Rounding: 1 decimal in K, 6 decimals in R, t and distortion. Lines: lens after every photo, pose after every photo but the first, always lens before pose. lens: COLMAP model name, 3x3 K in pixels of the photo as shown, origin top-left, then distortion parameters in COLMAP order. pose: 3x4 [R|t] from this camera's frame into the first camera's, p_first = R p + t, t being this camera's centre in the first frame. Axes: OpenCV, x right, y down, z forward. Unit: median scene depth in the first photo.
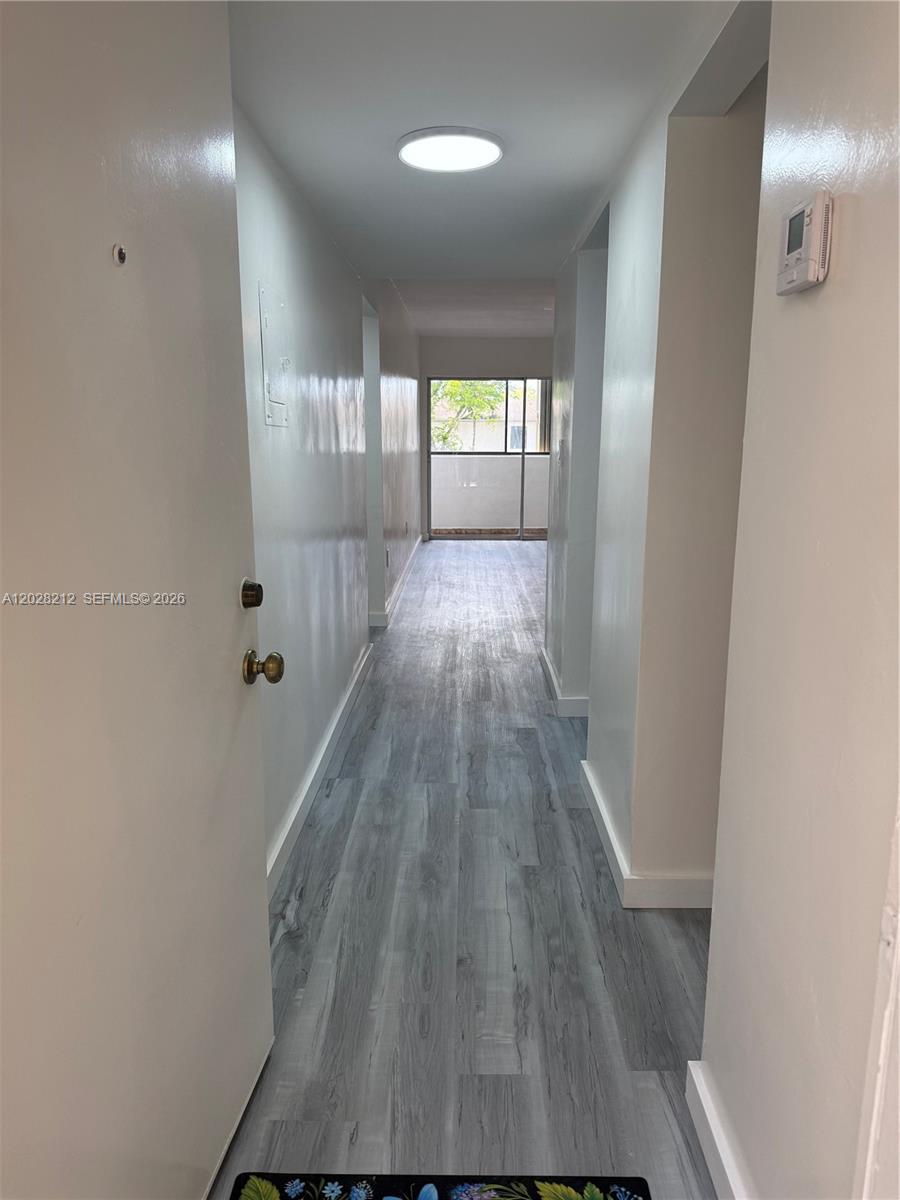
lens RADIAL K [[840.6, 0, 450.0], [0, 840.6, 600.0], [0, 0, 1]] dist [0.093868, -0.142619]
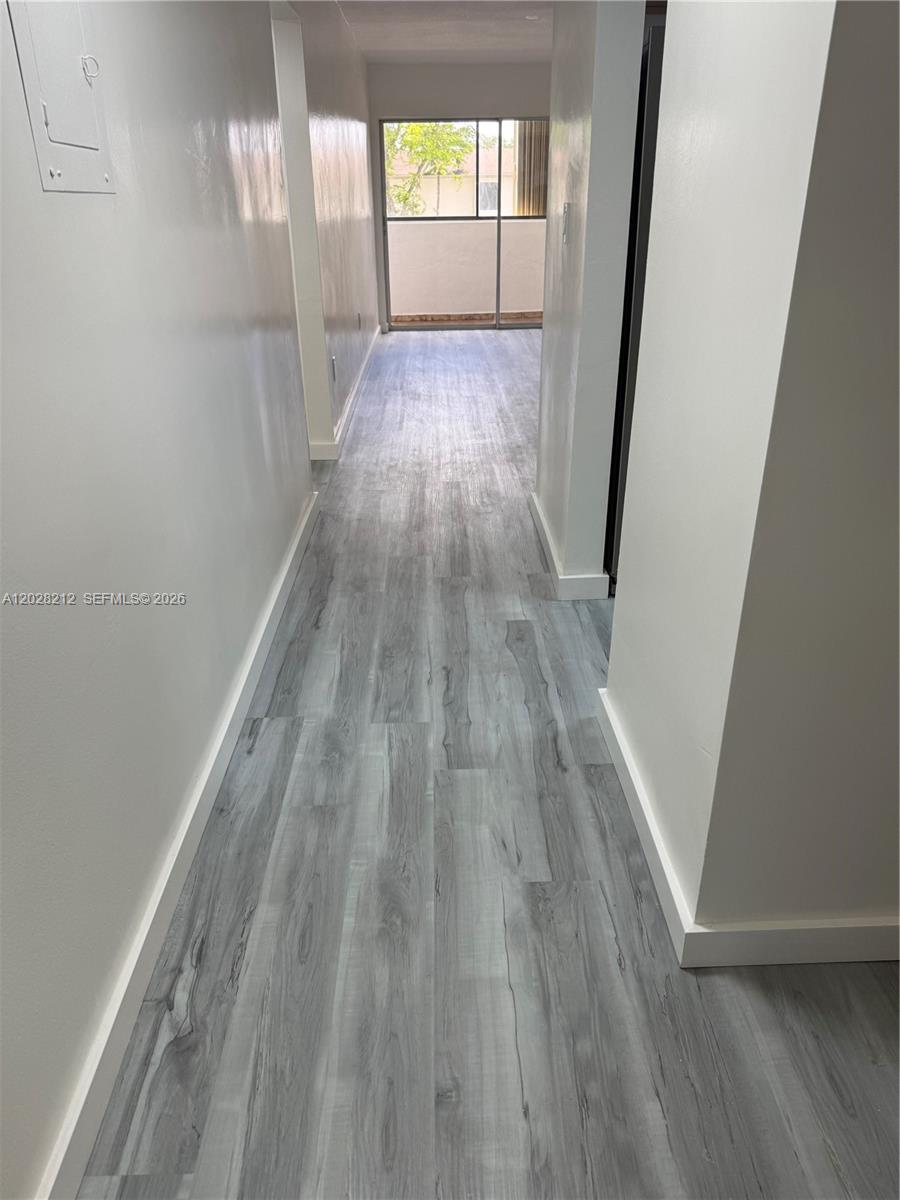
lens RADIAL K [[840.6, 0, 450.0], [0, 840.6, 600.0], [0, 0, 1]] dist [0.093868, -0.142619]
pose [[0.999050, -0.032355, 0.029210, 0.008253], [0.024075, 0.968197, 0.249027, -0.065475], [-0.036338, -0.248087, 0.968056, 0.310195]]
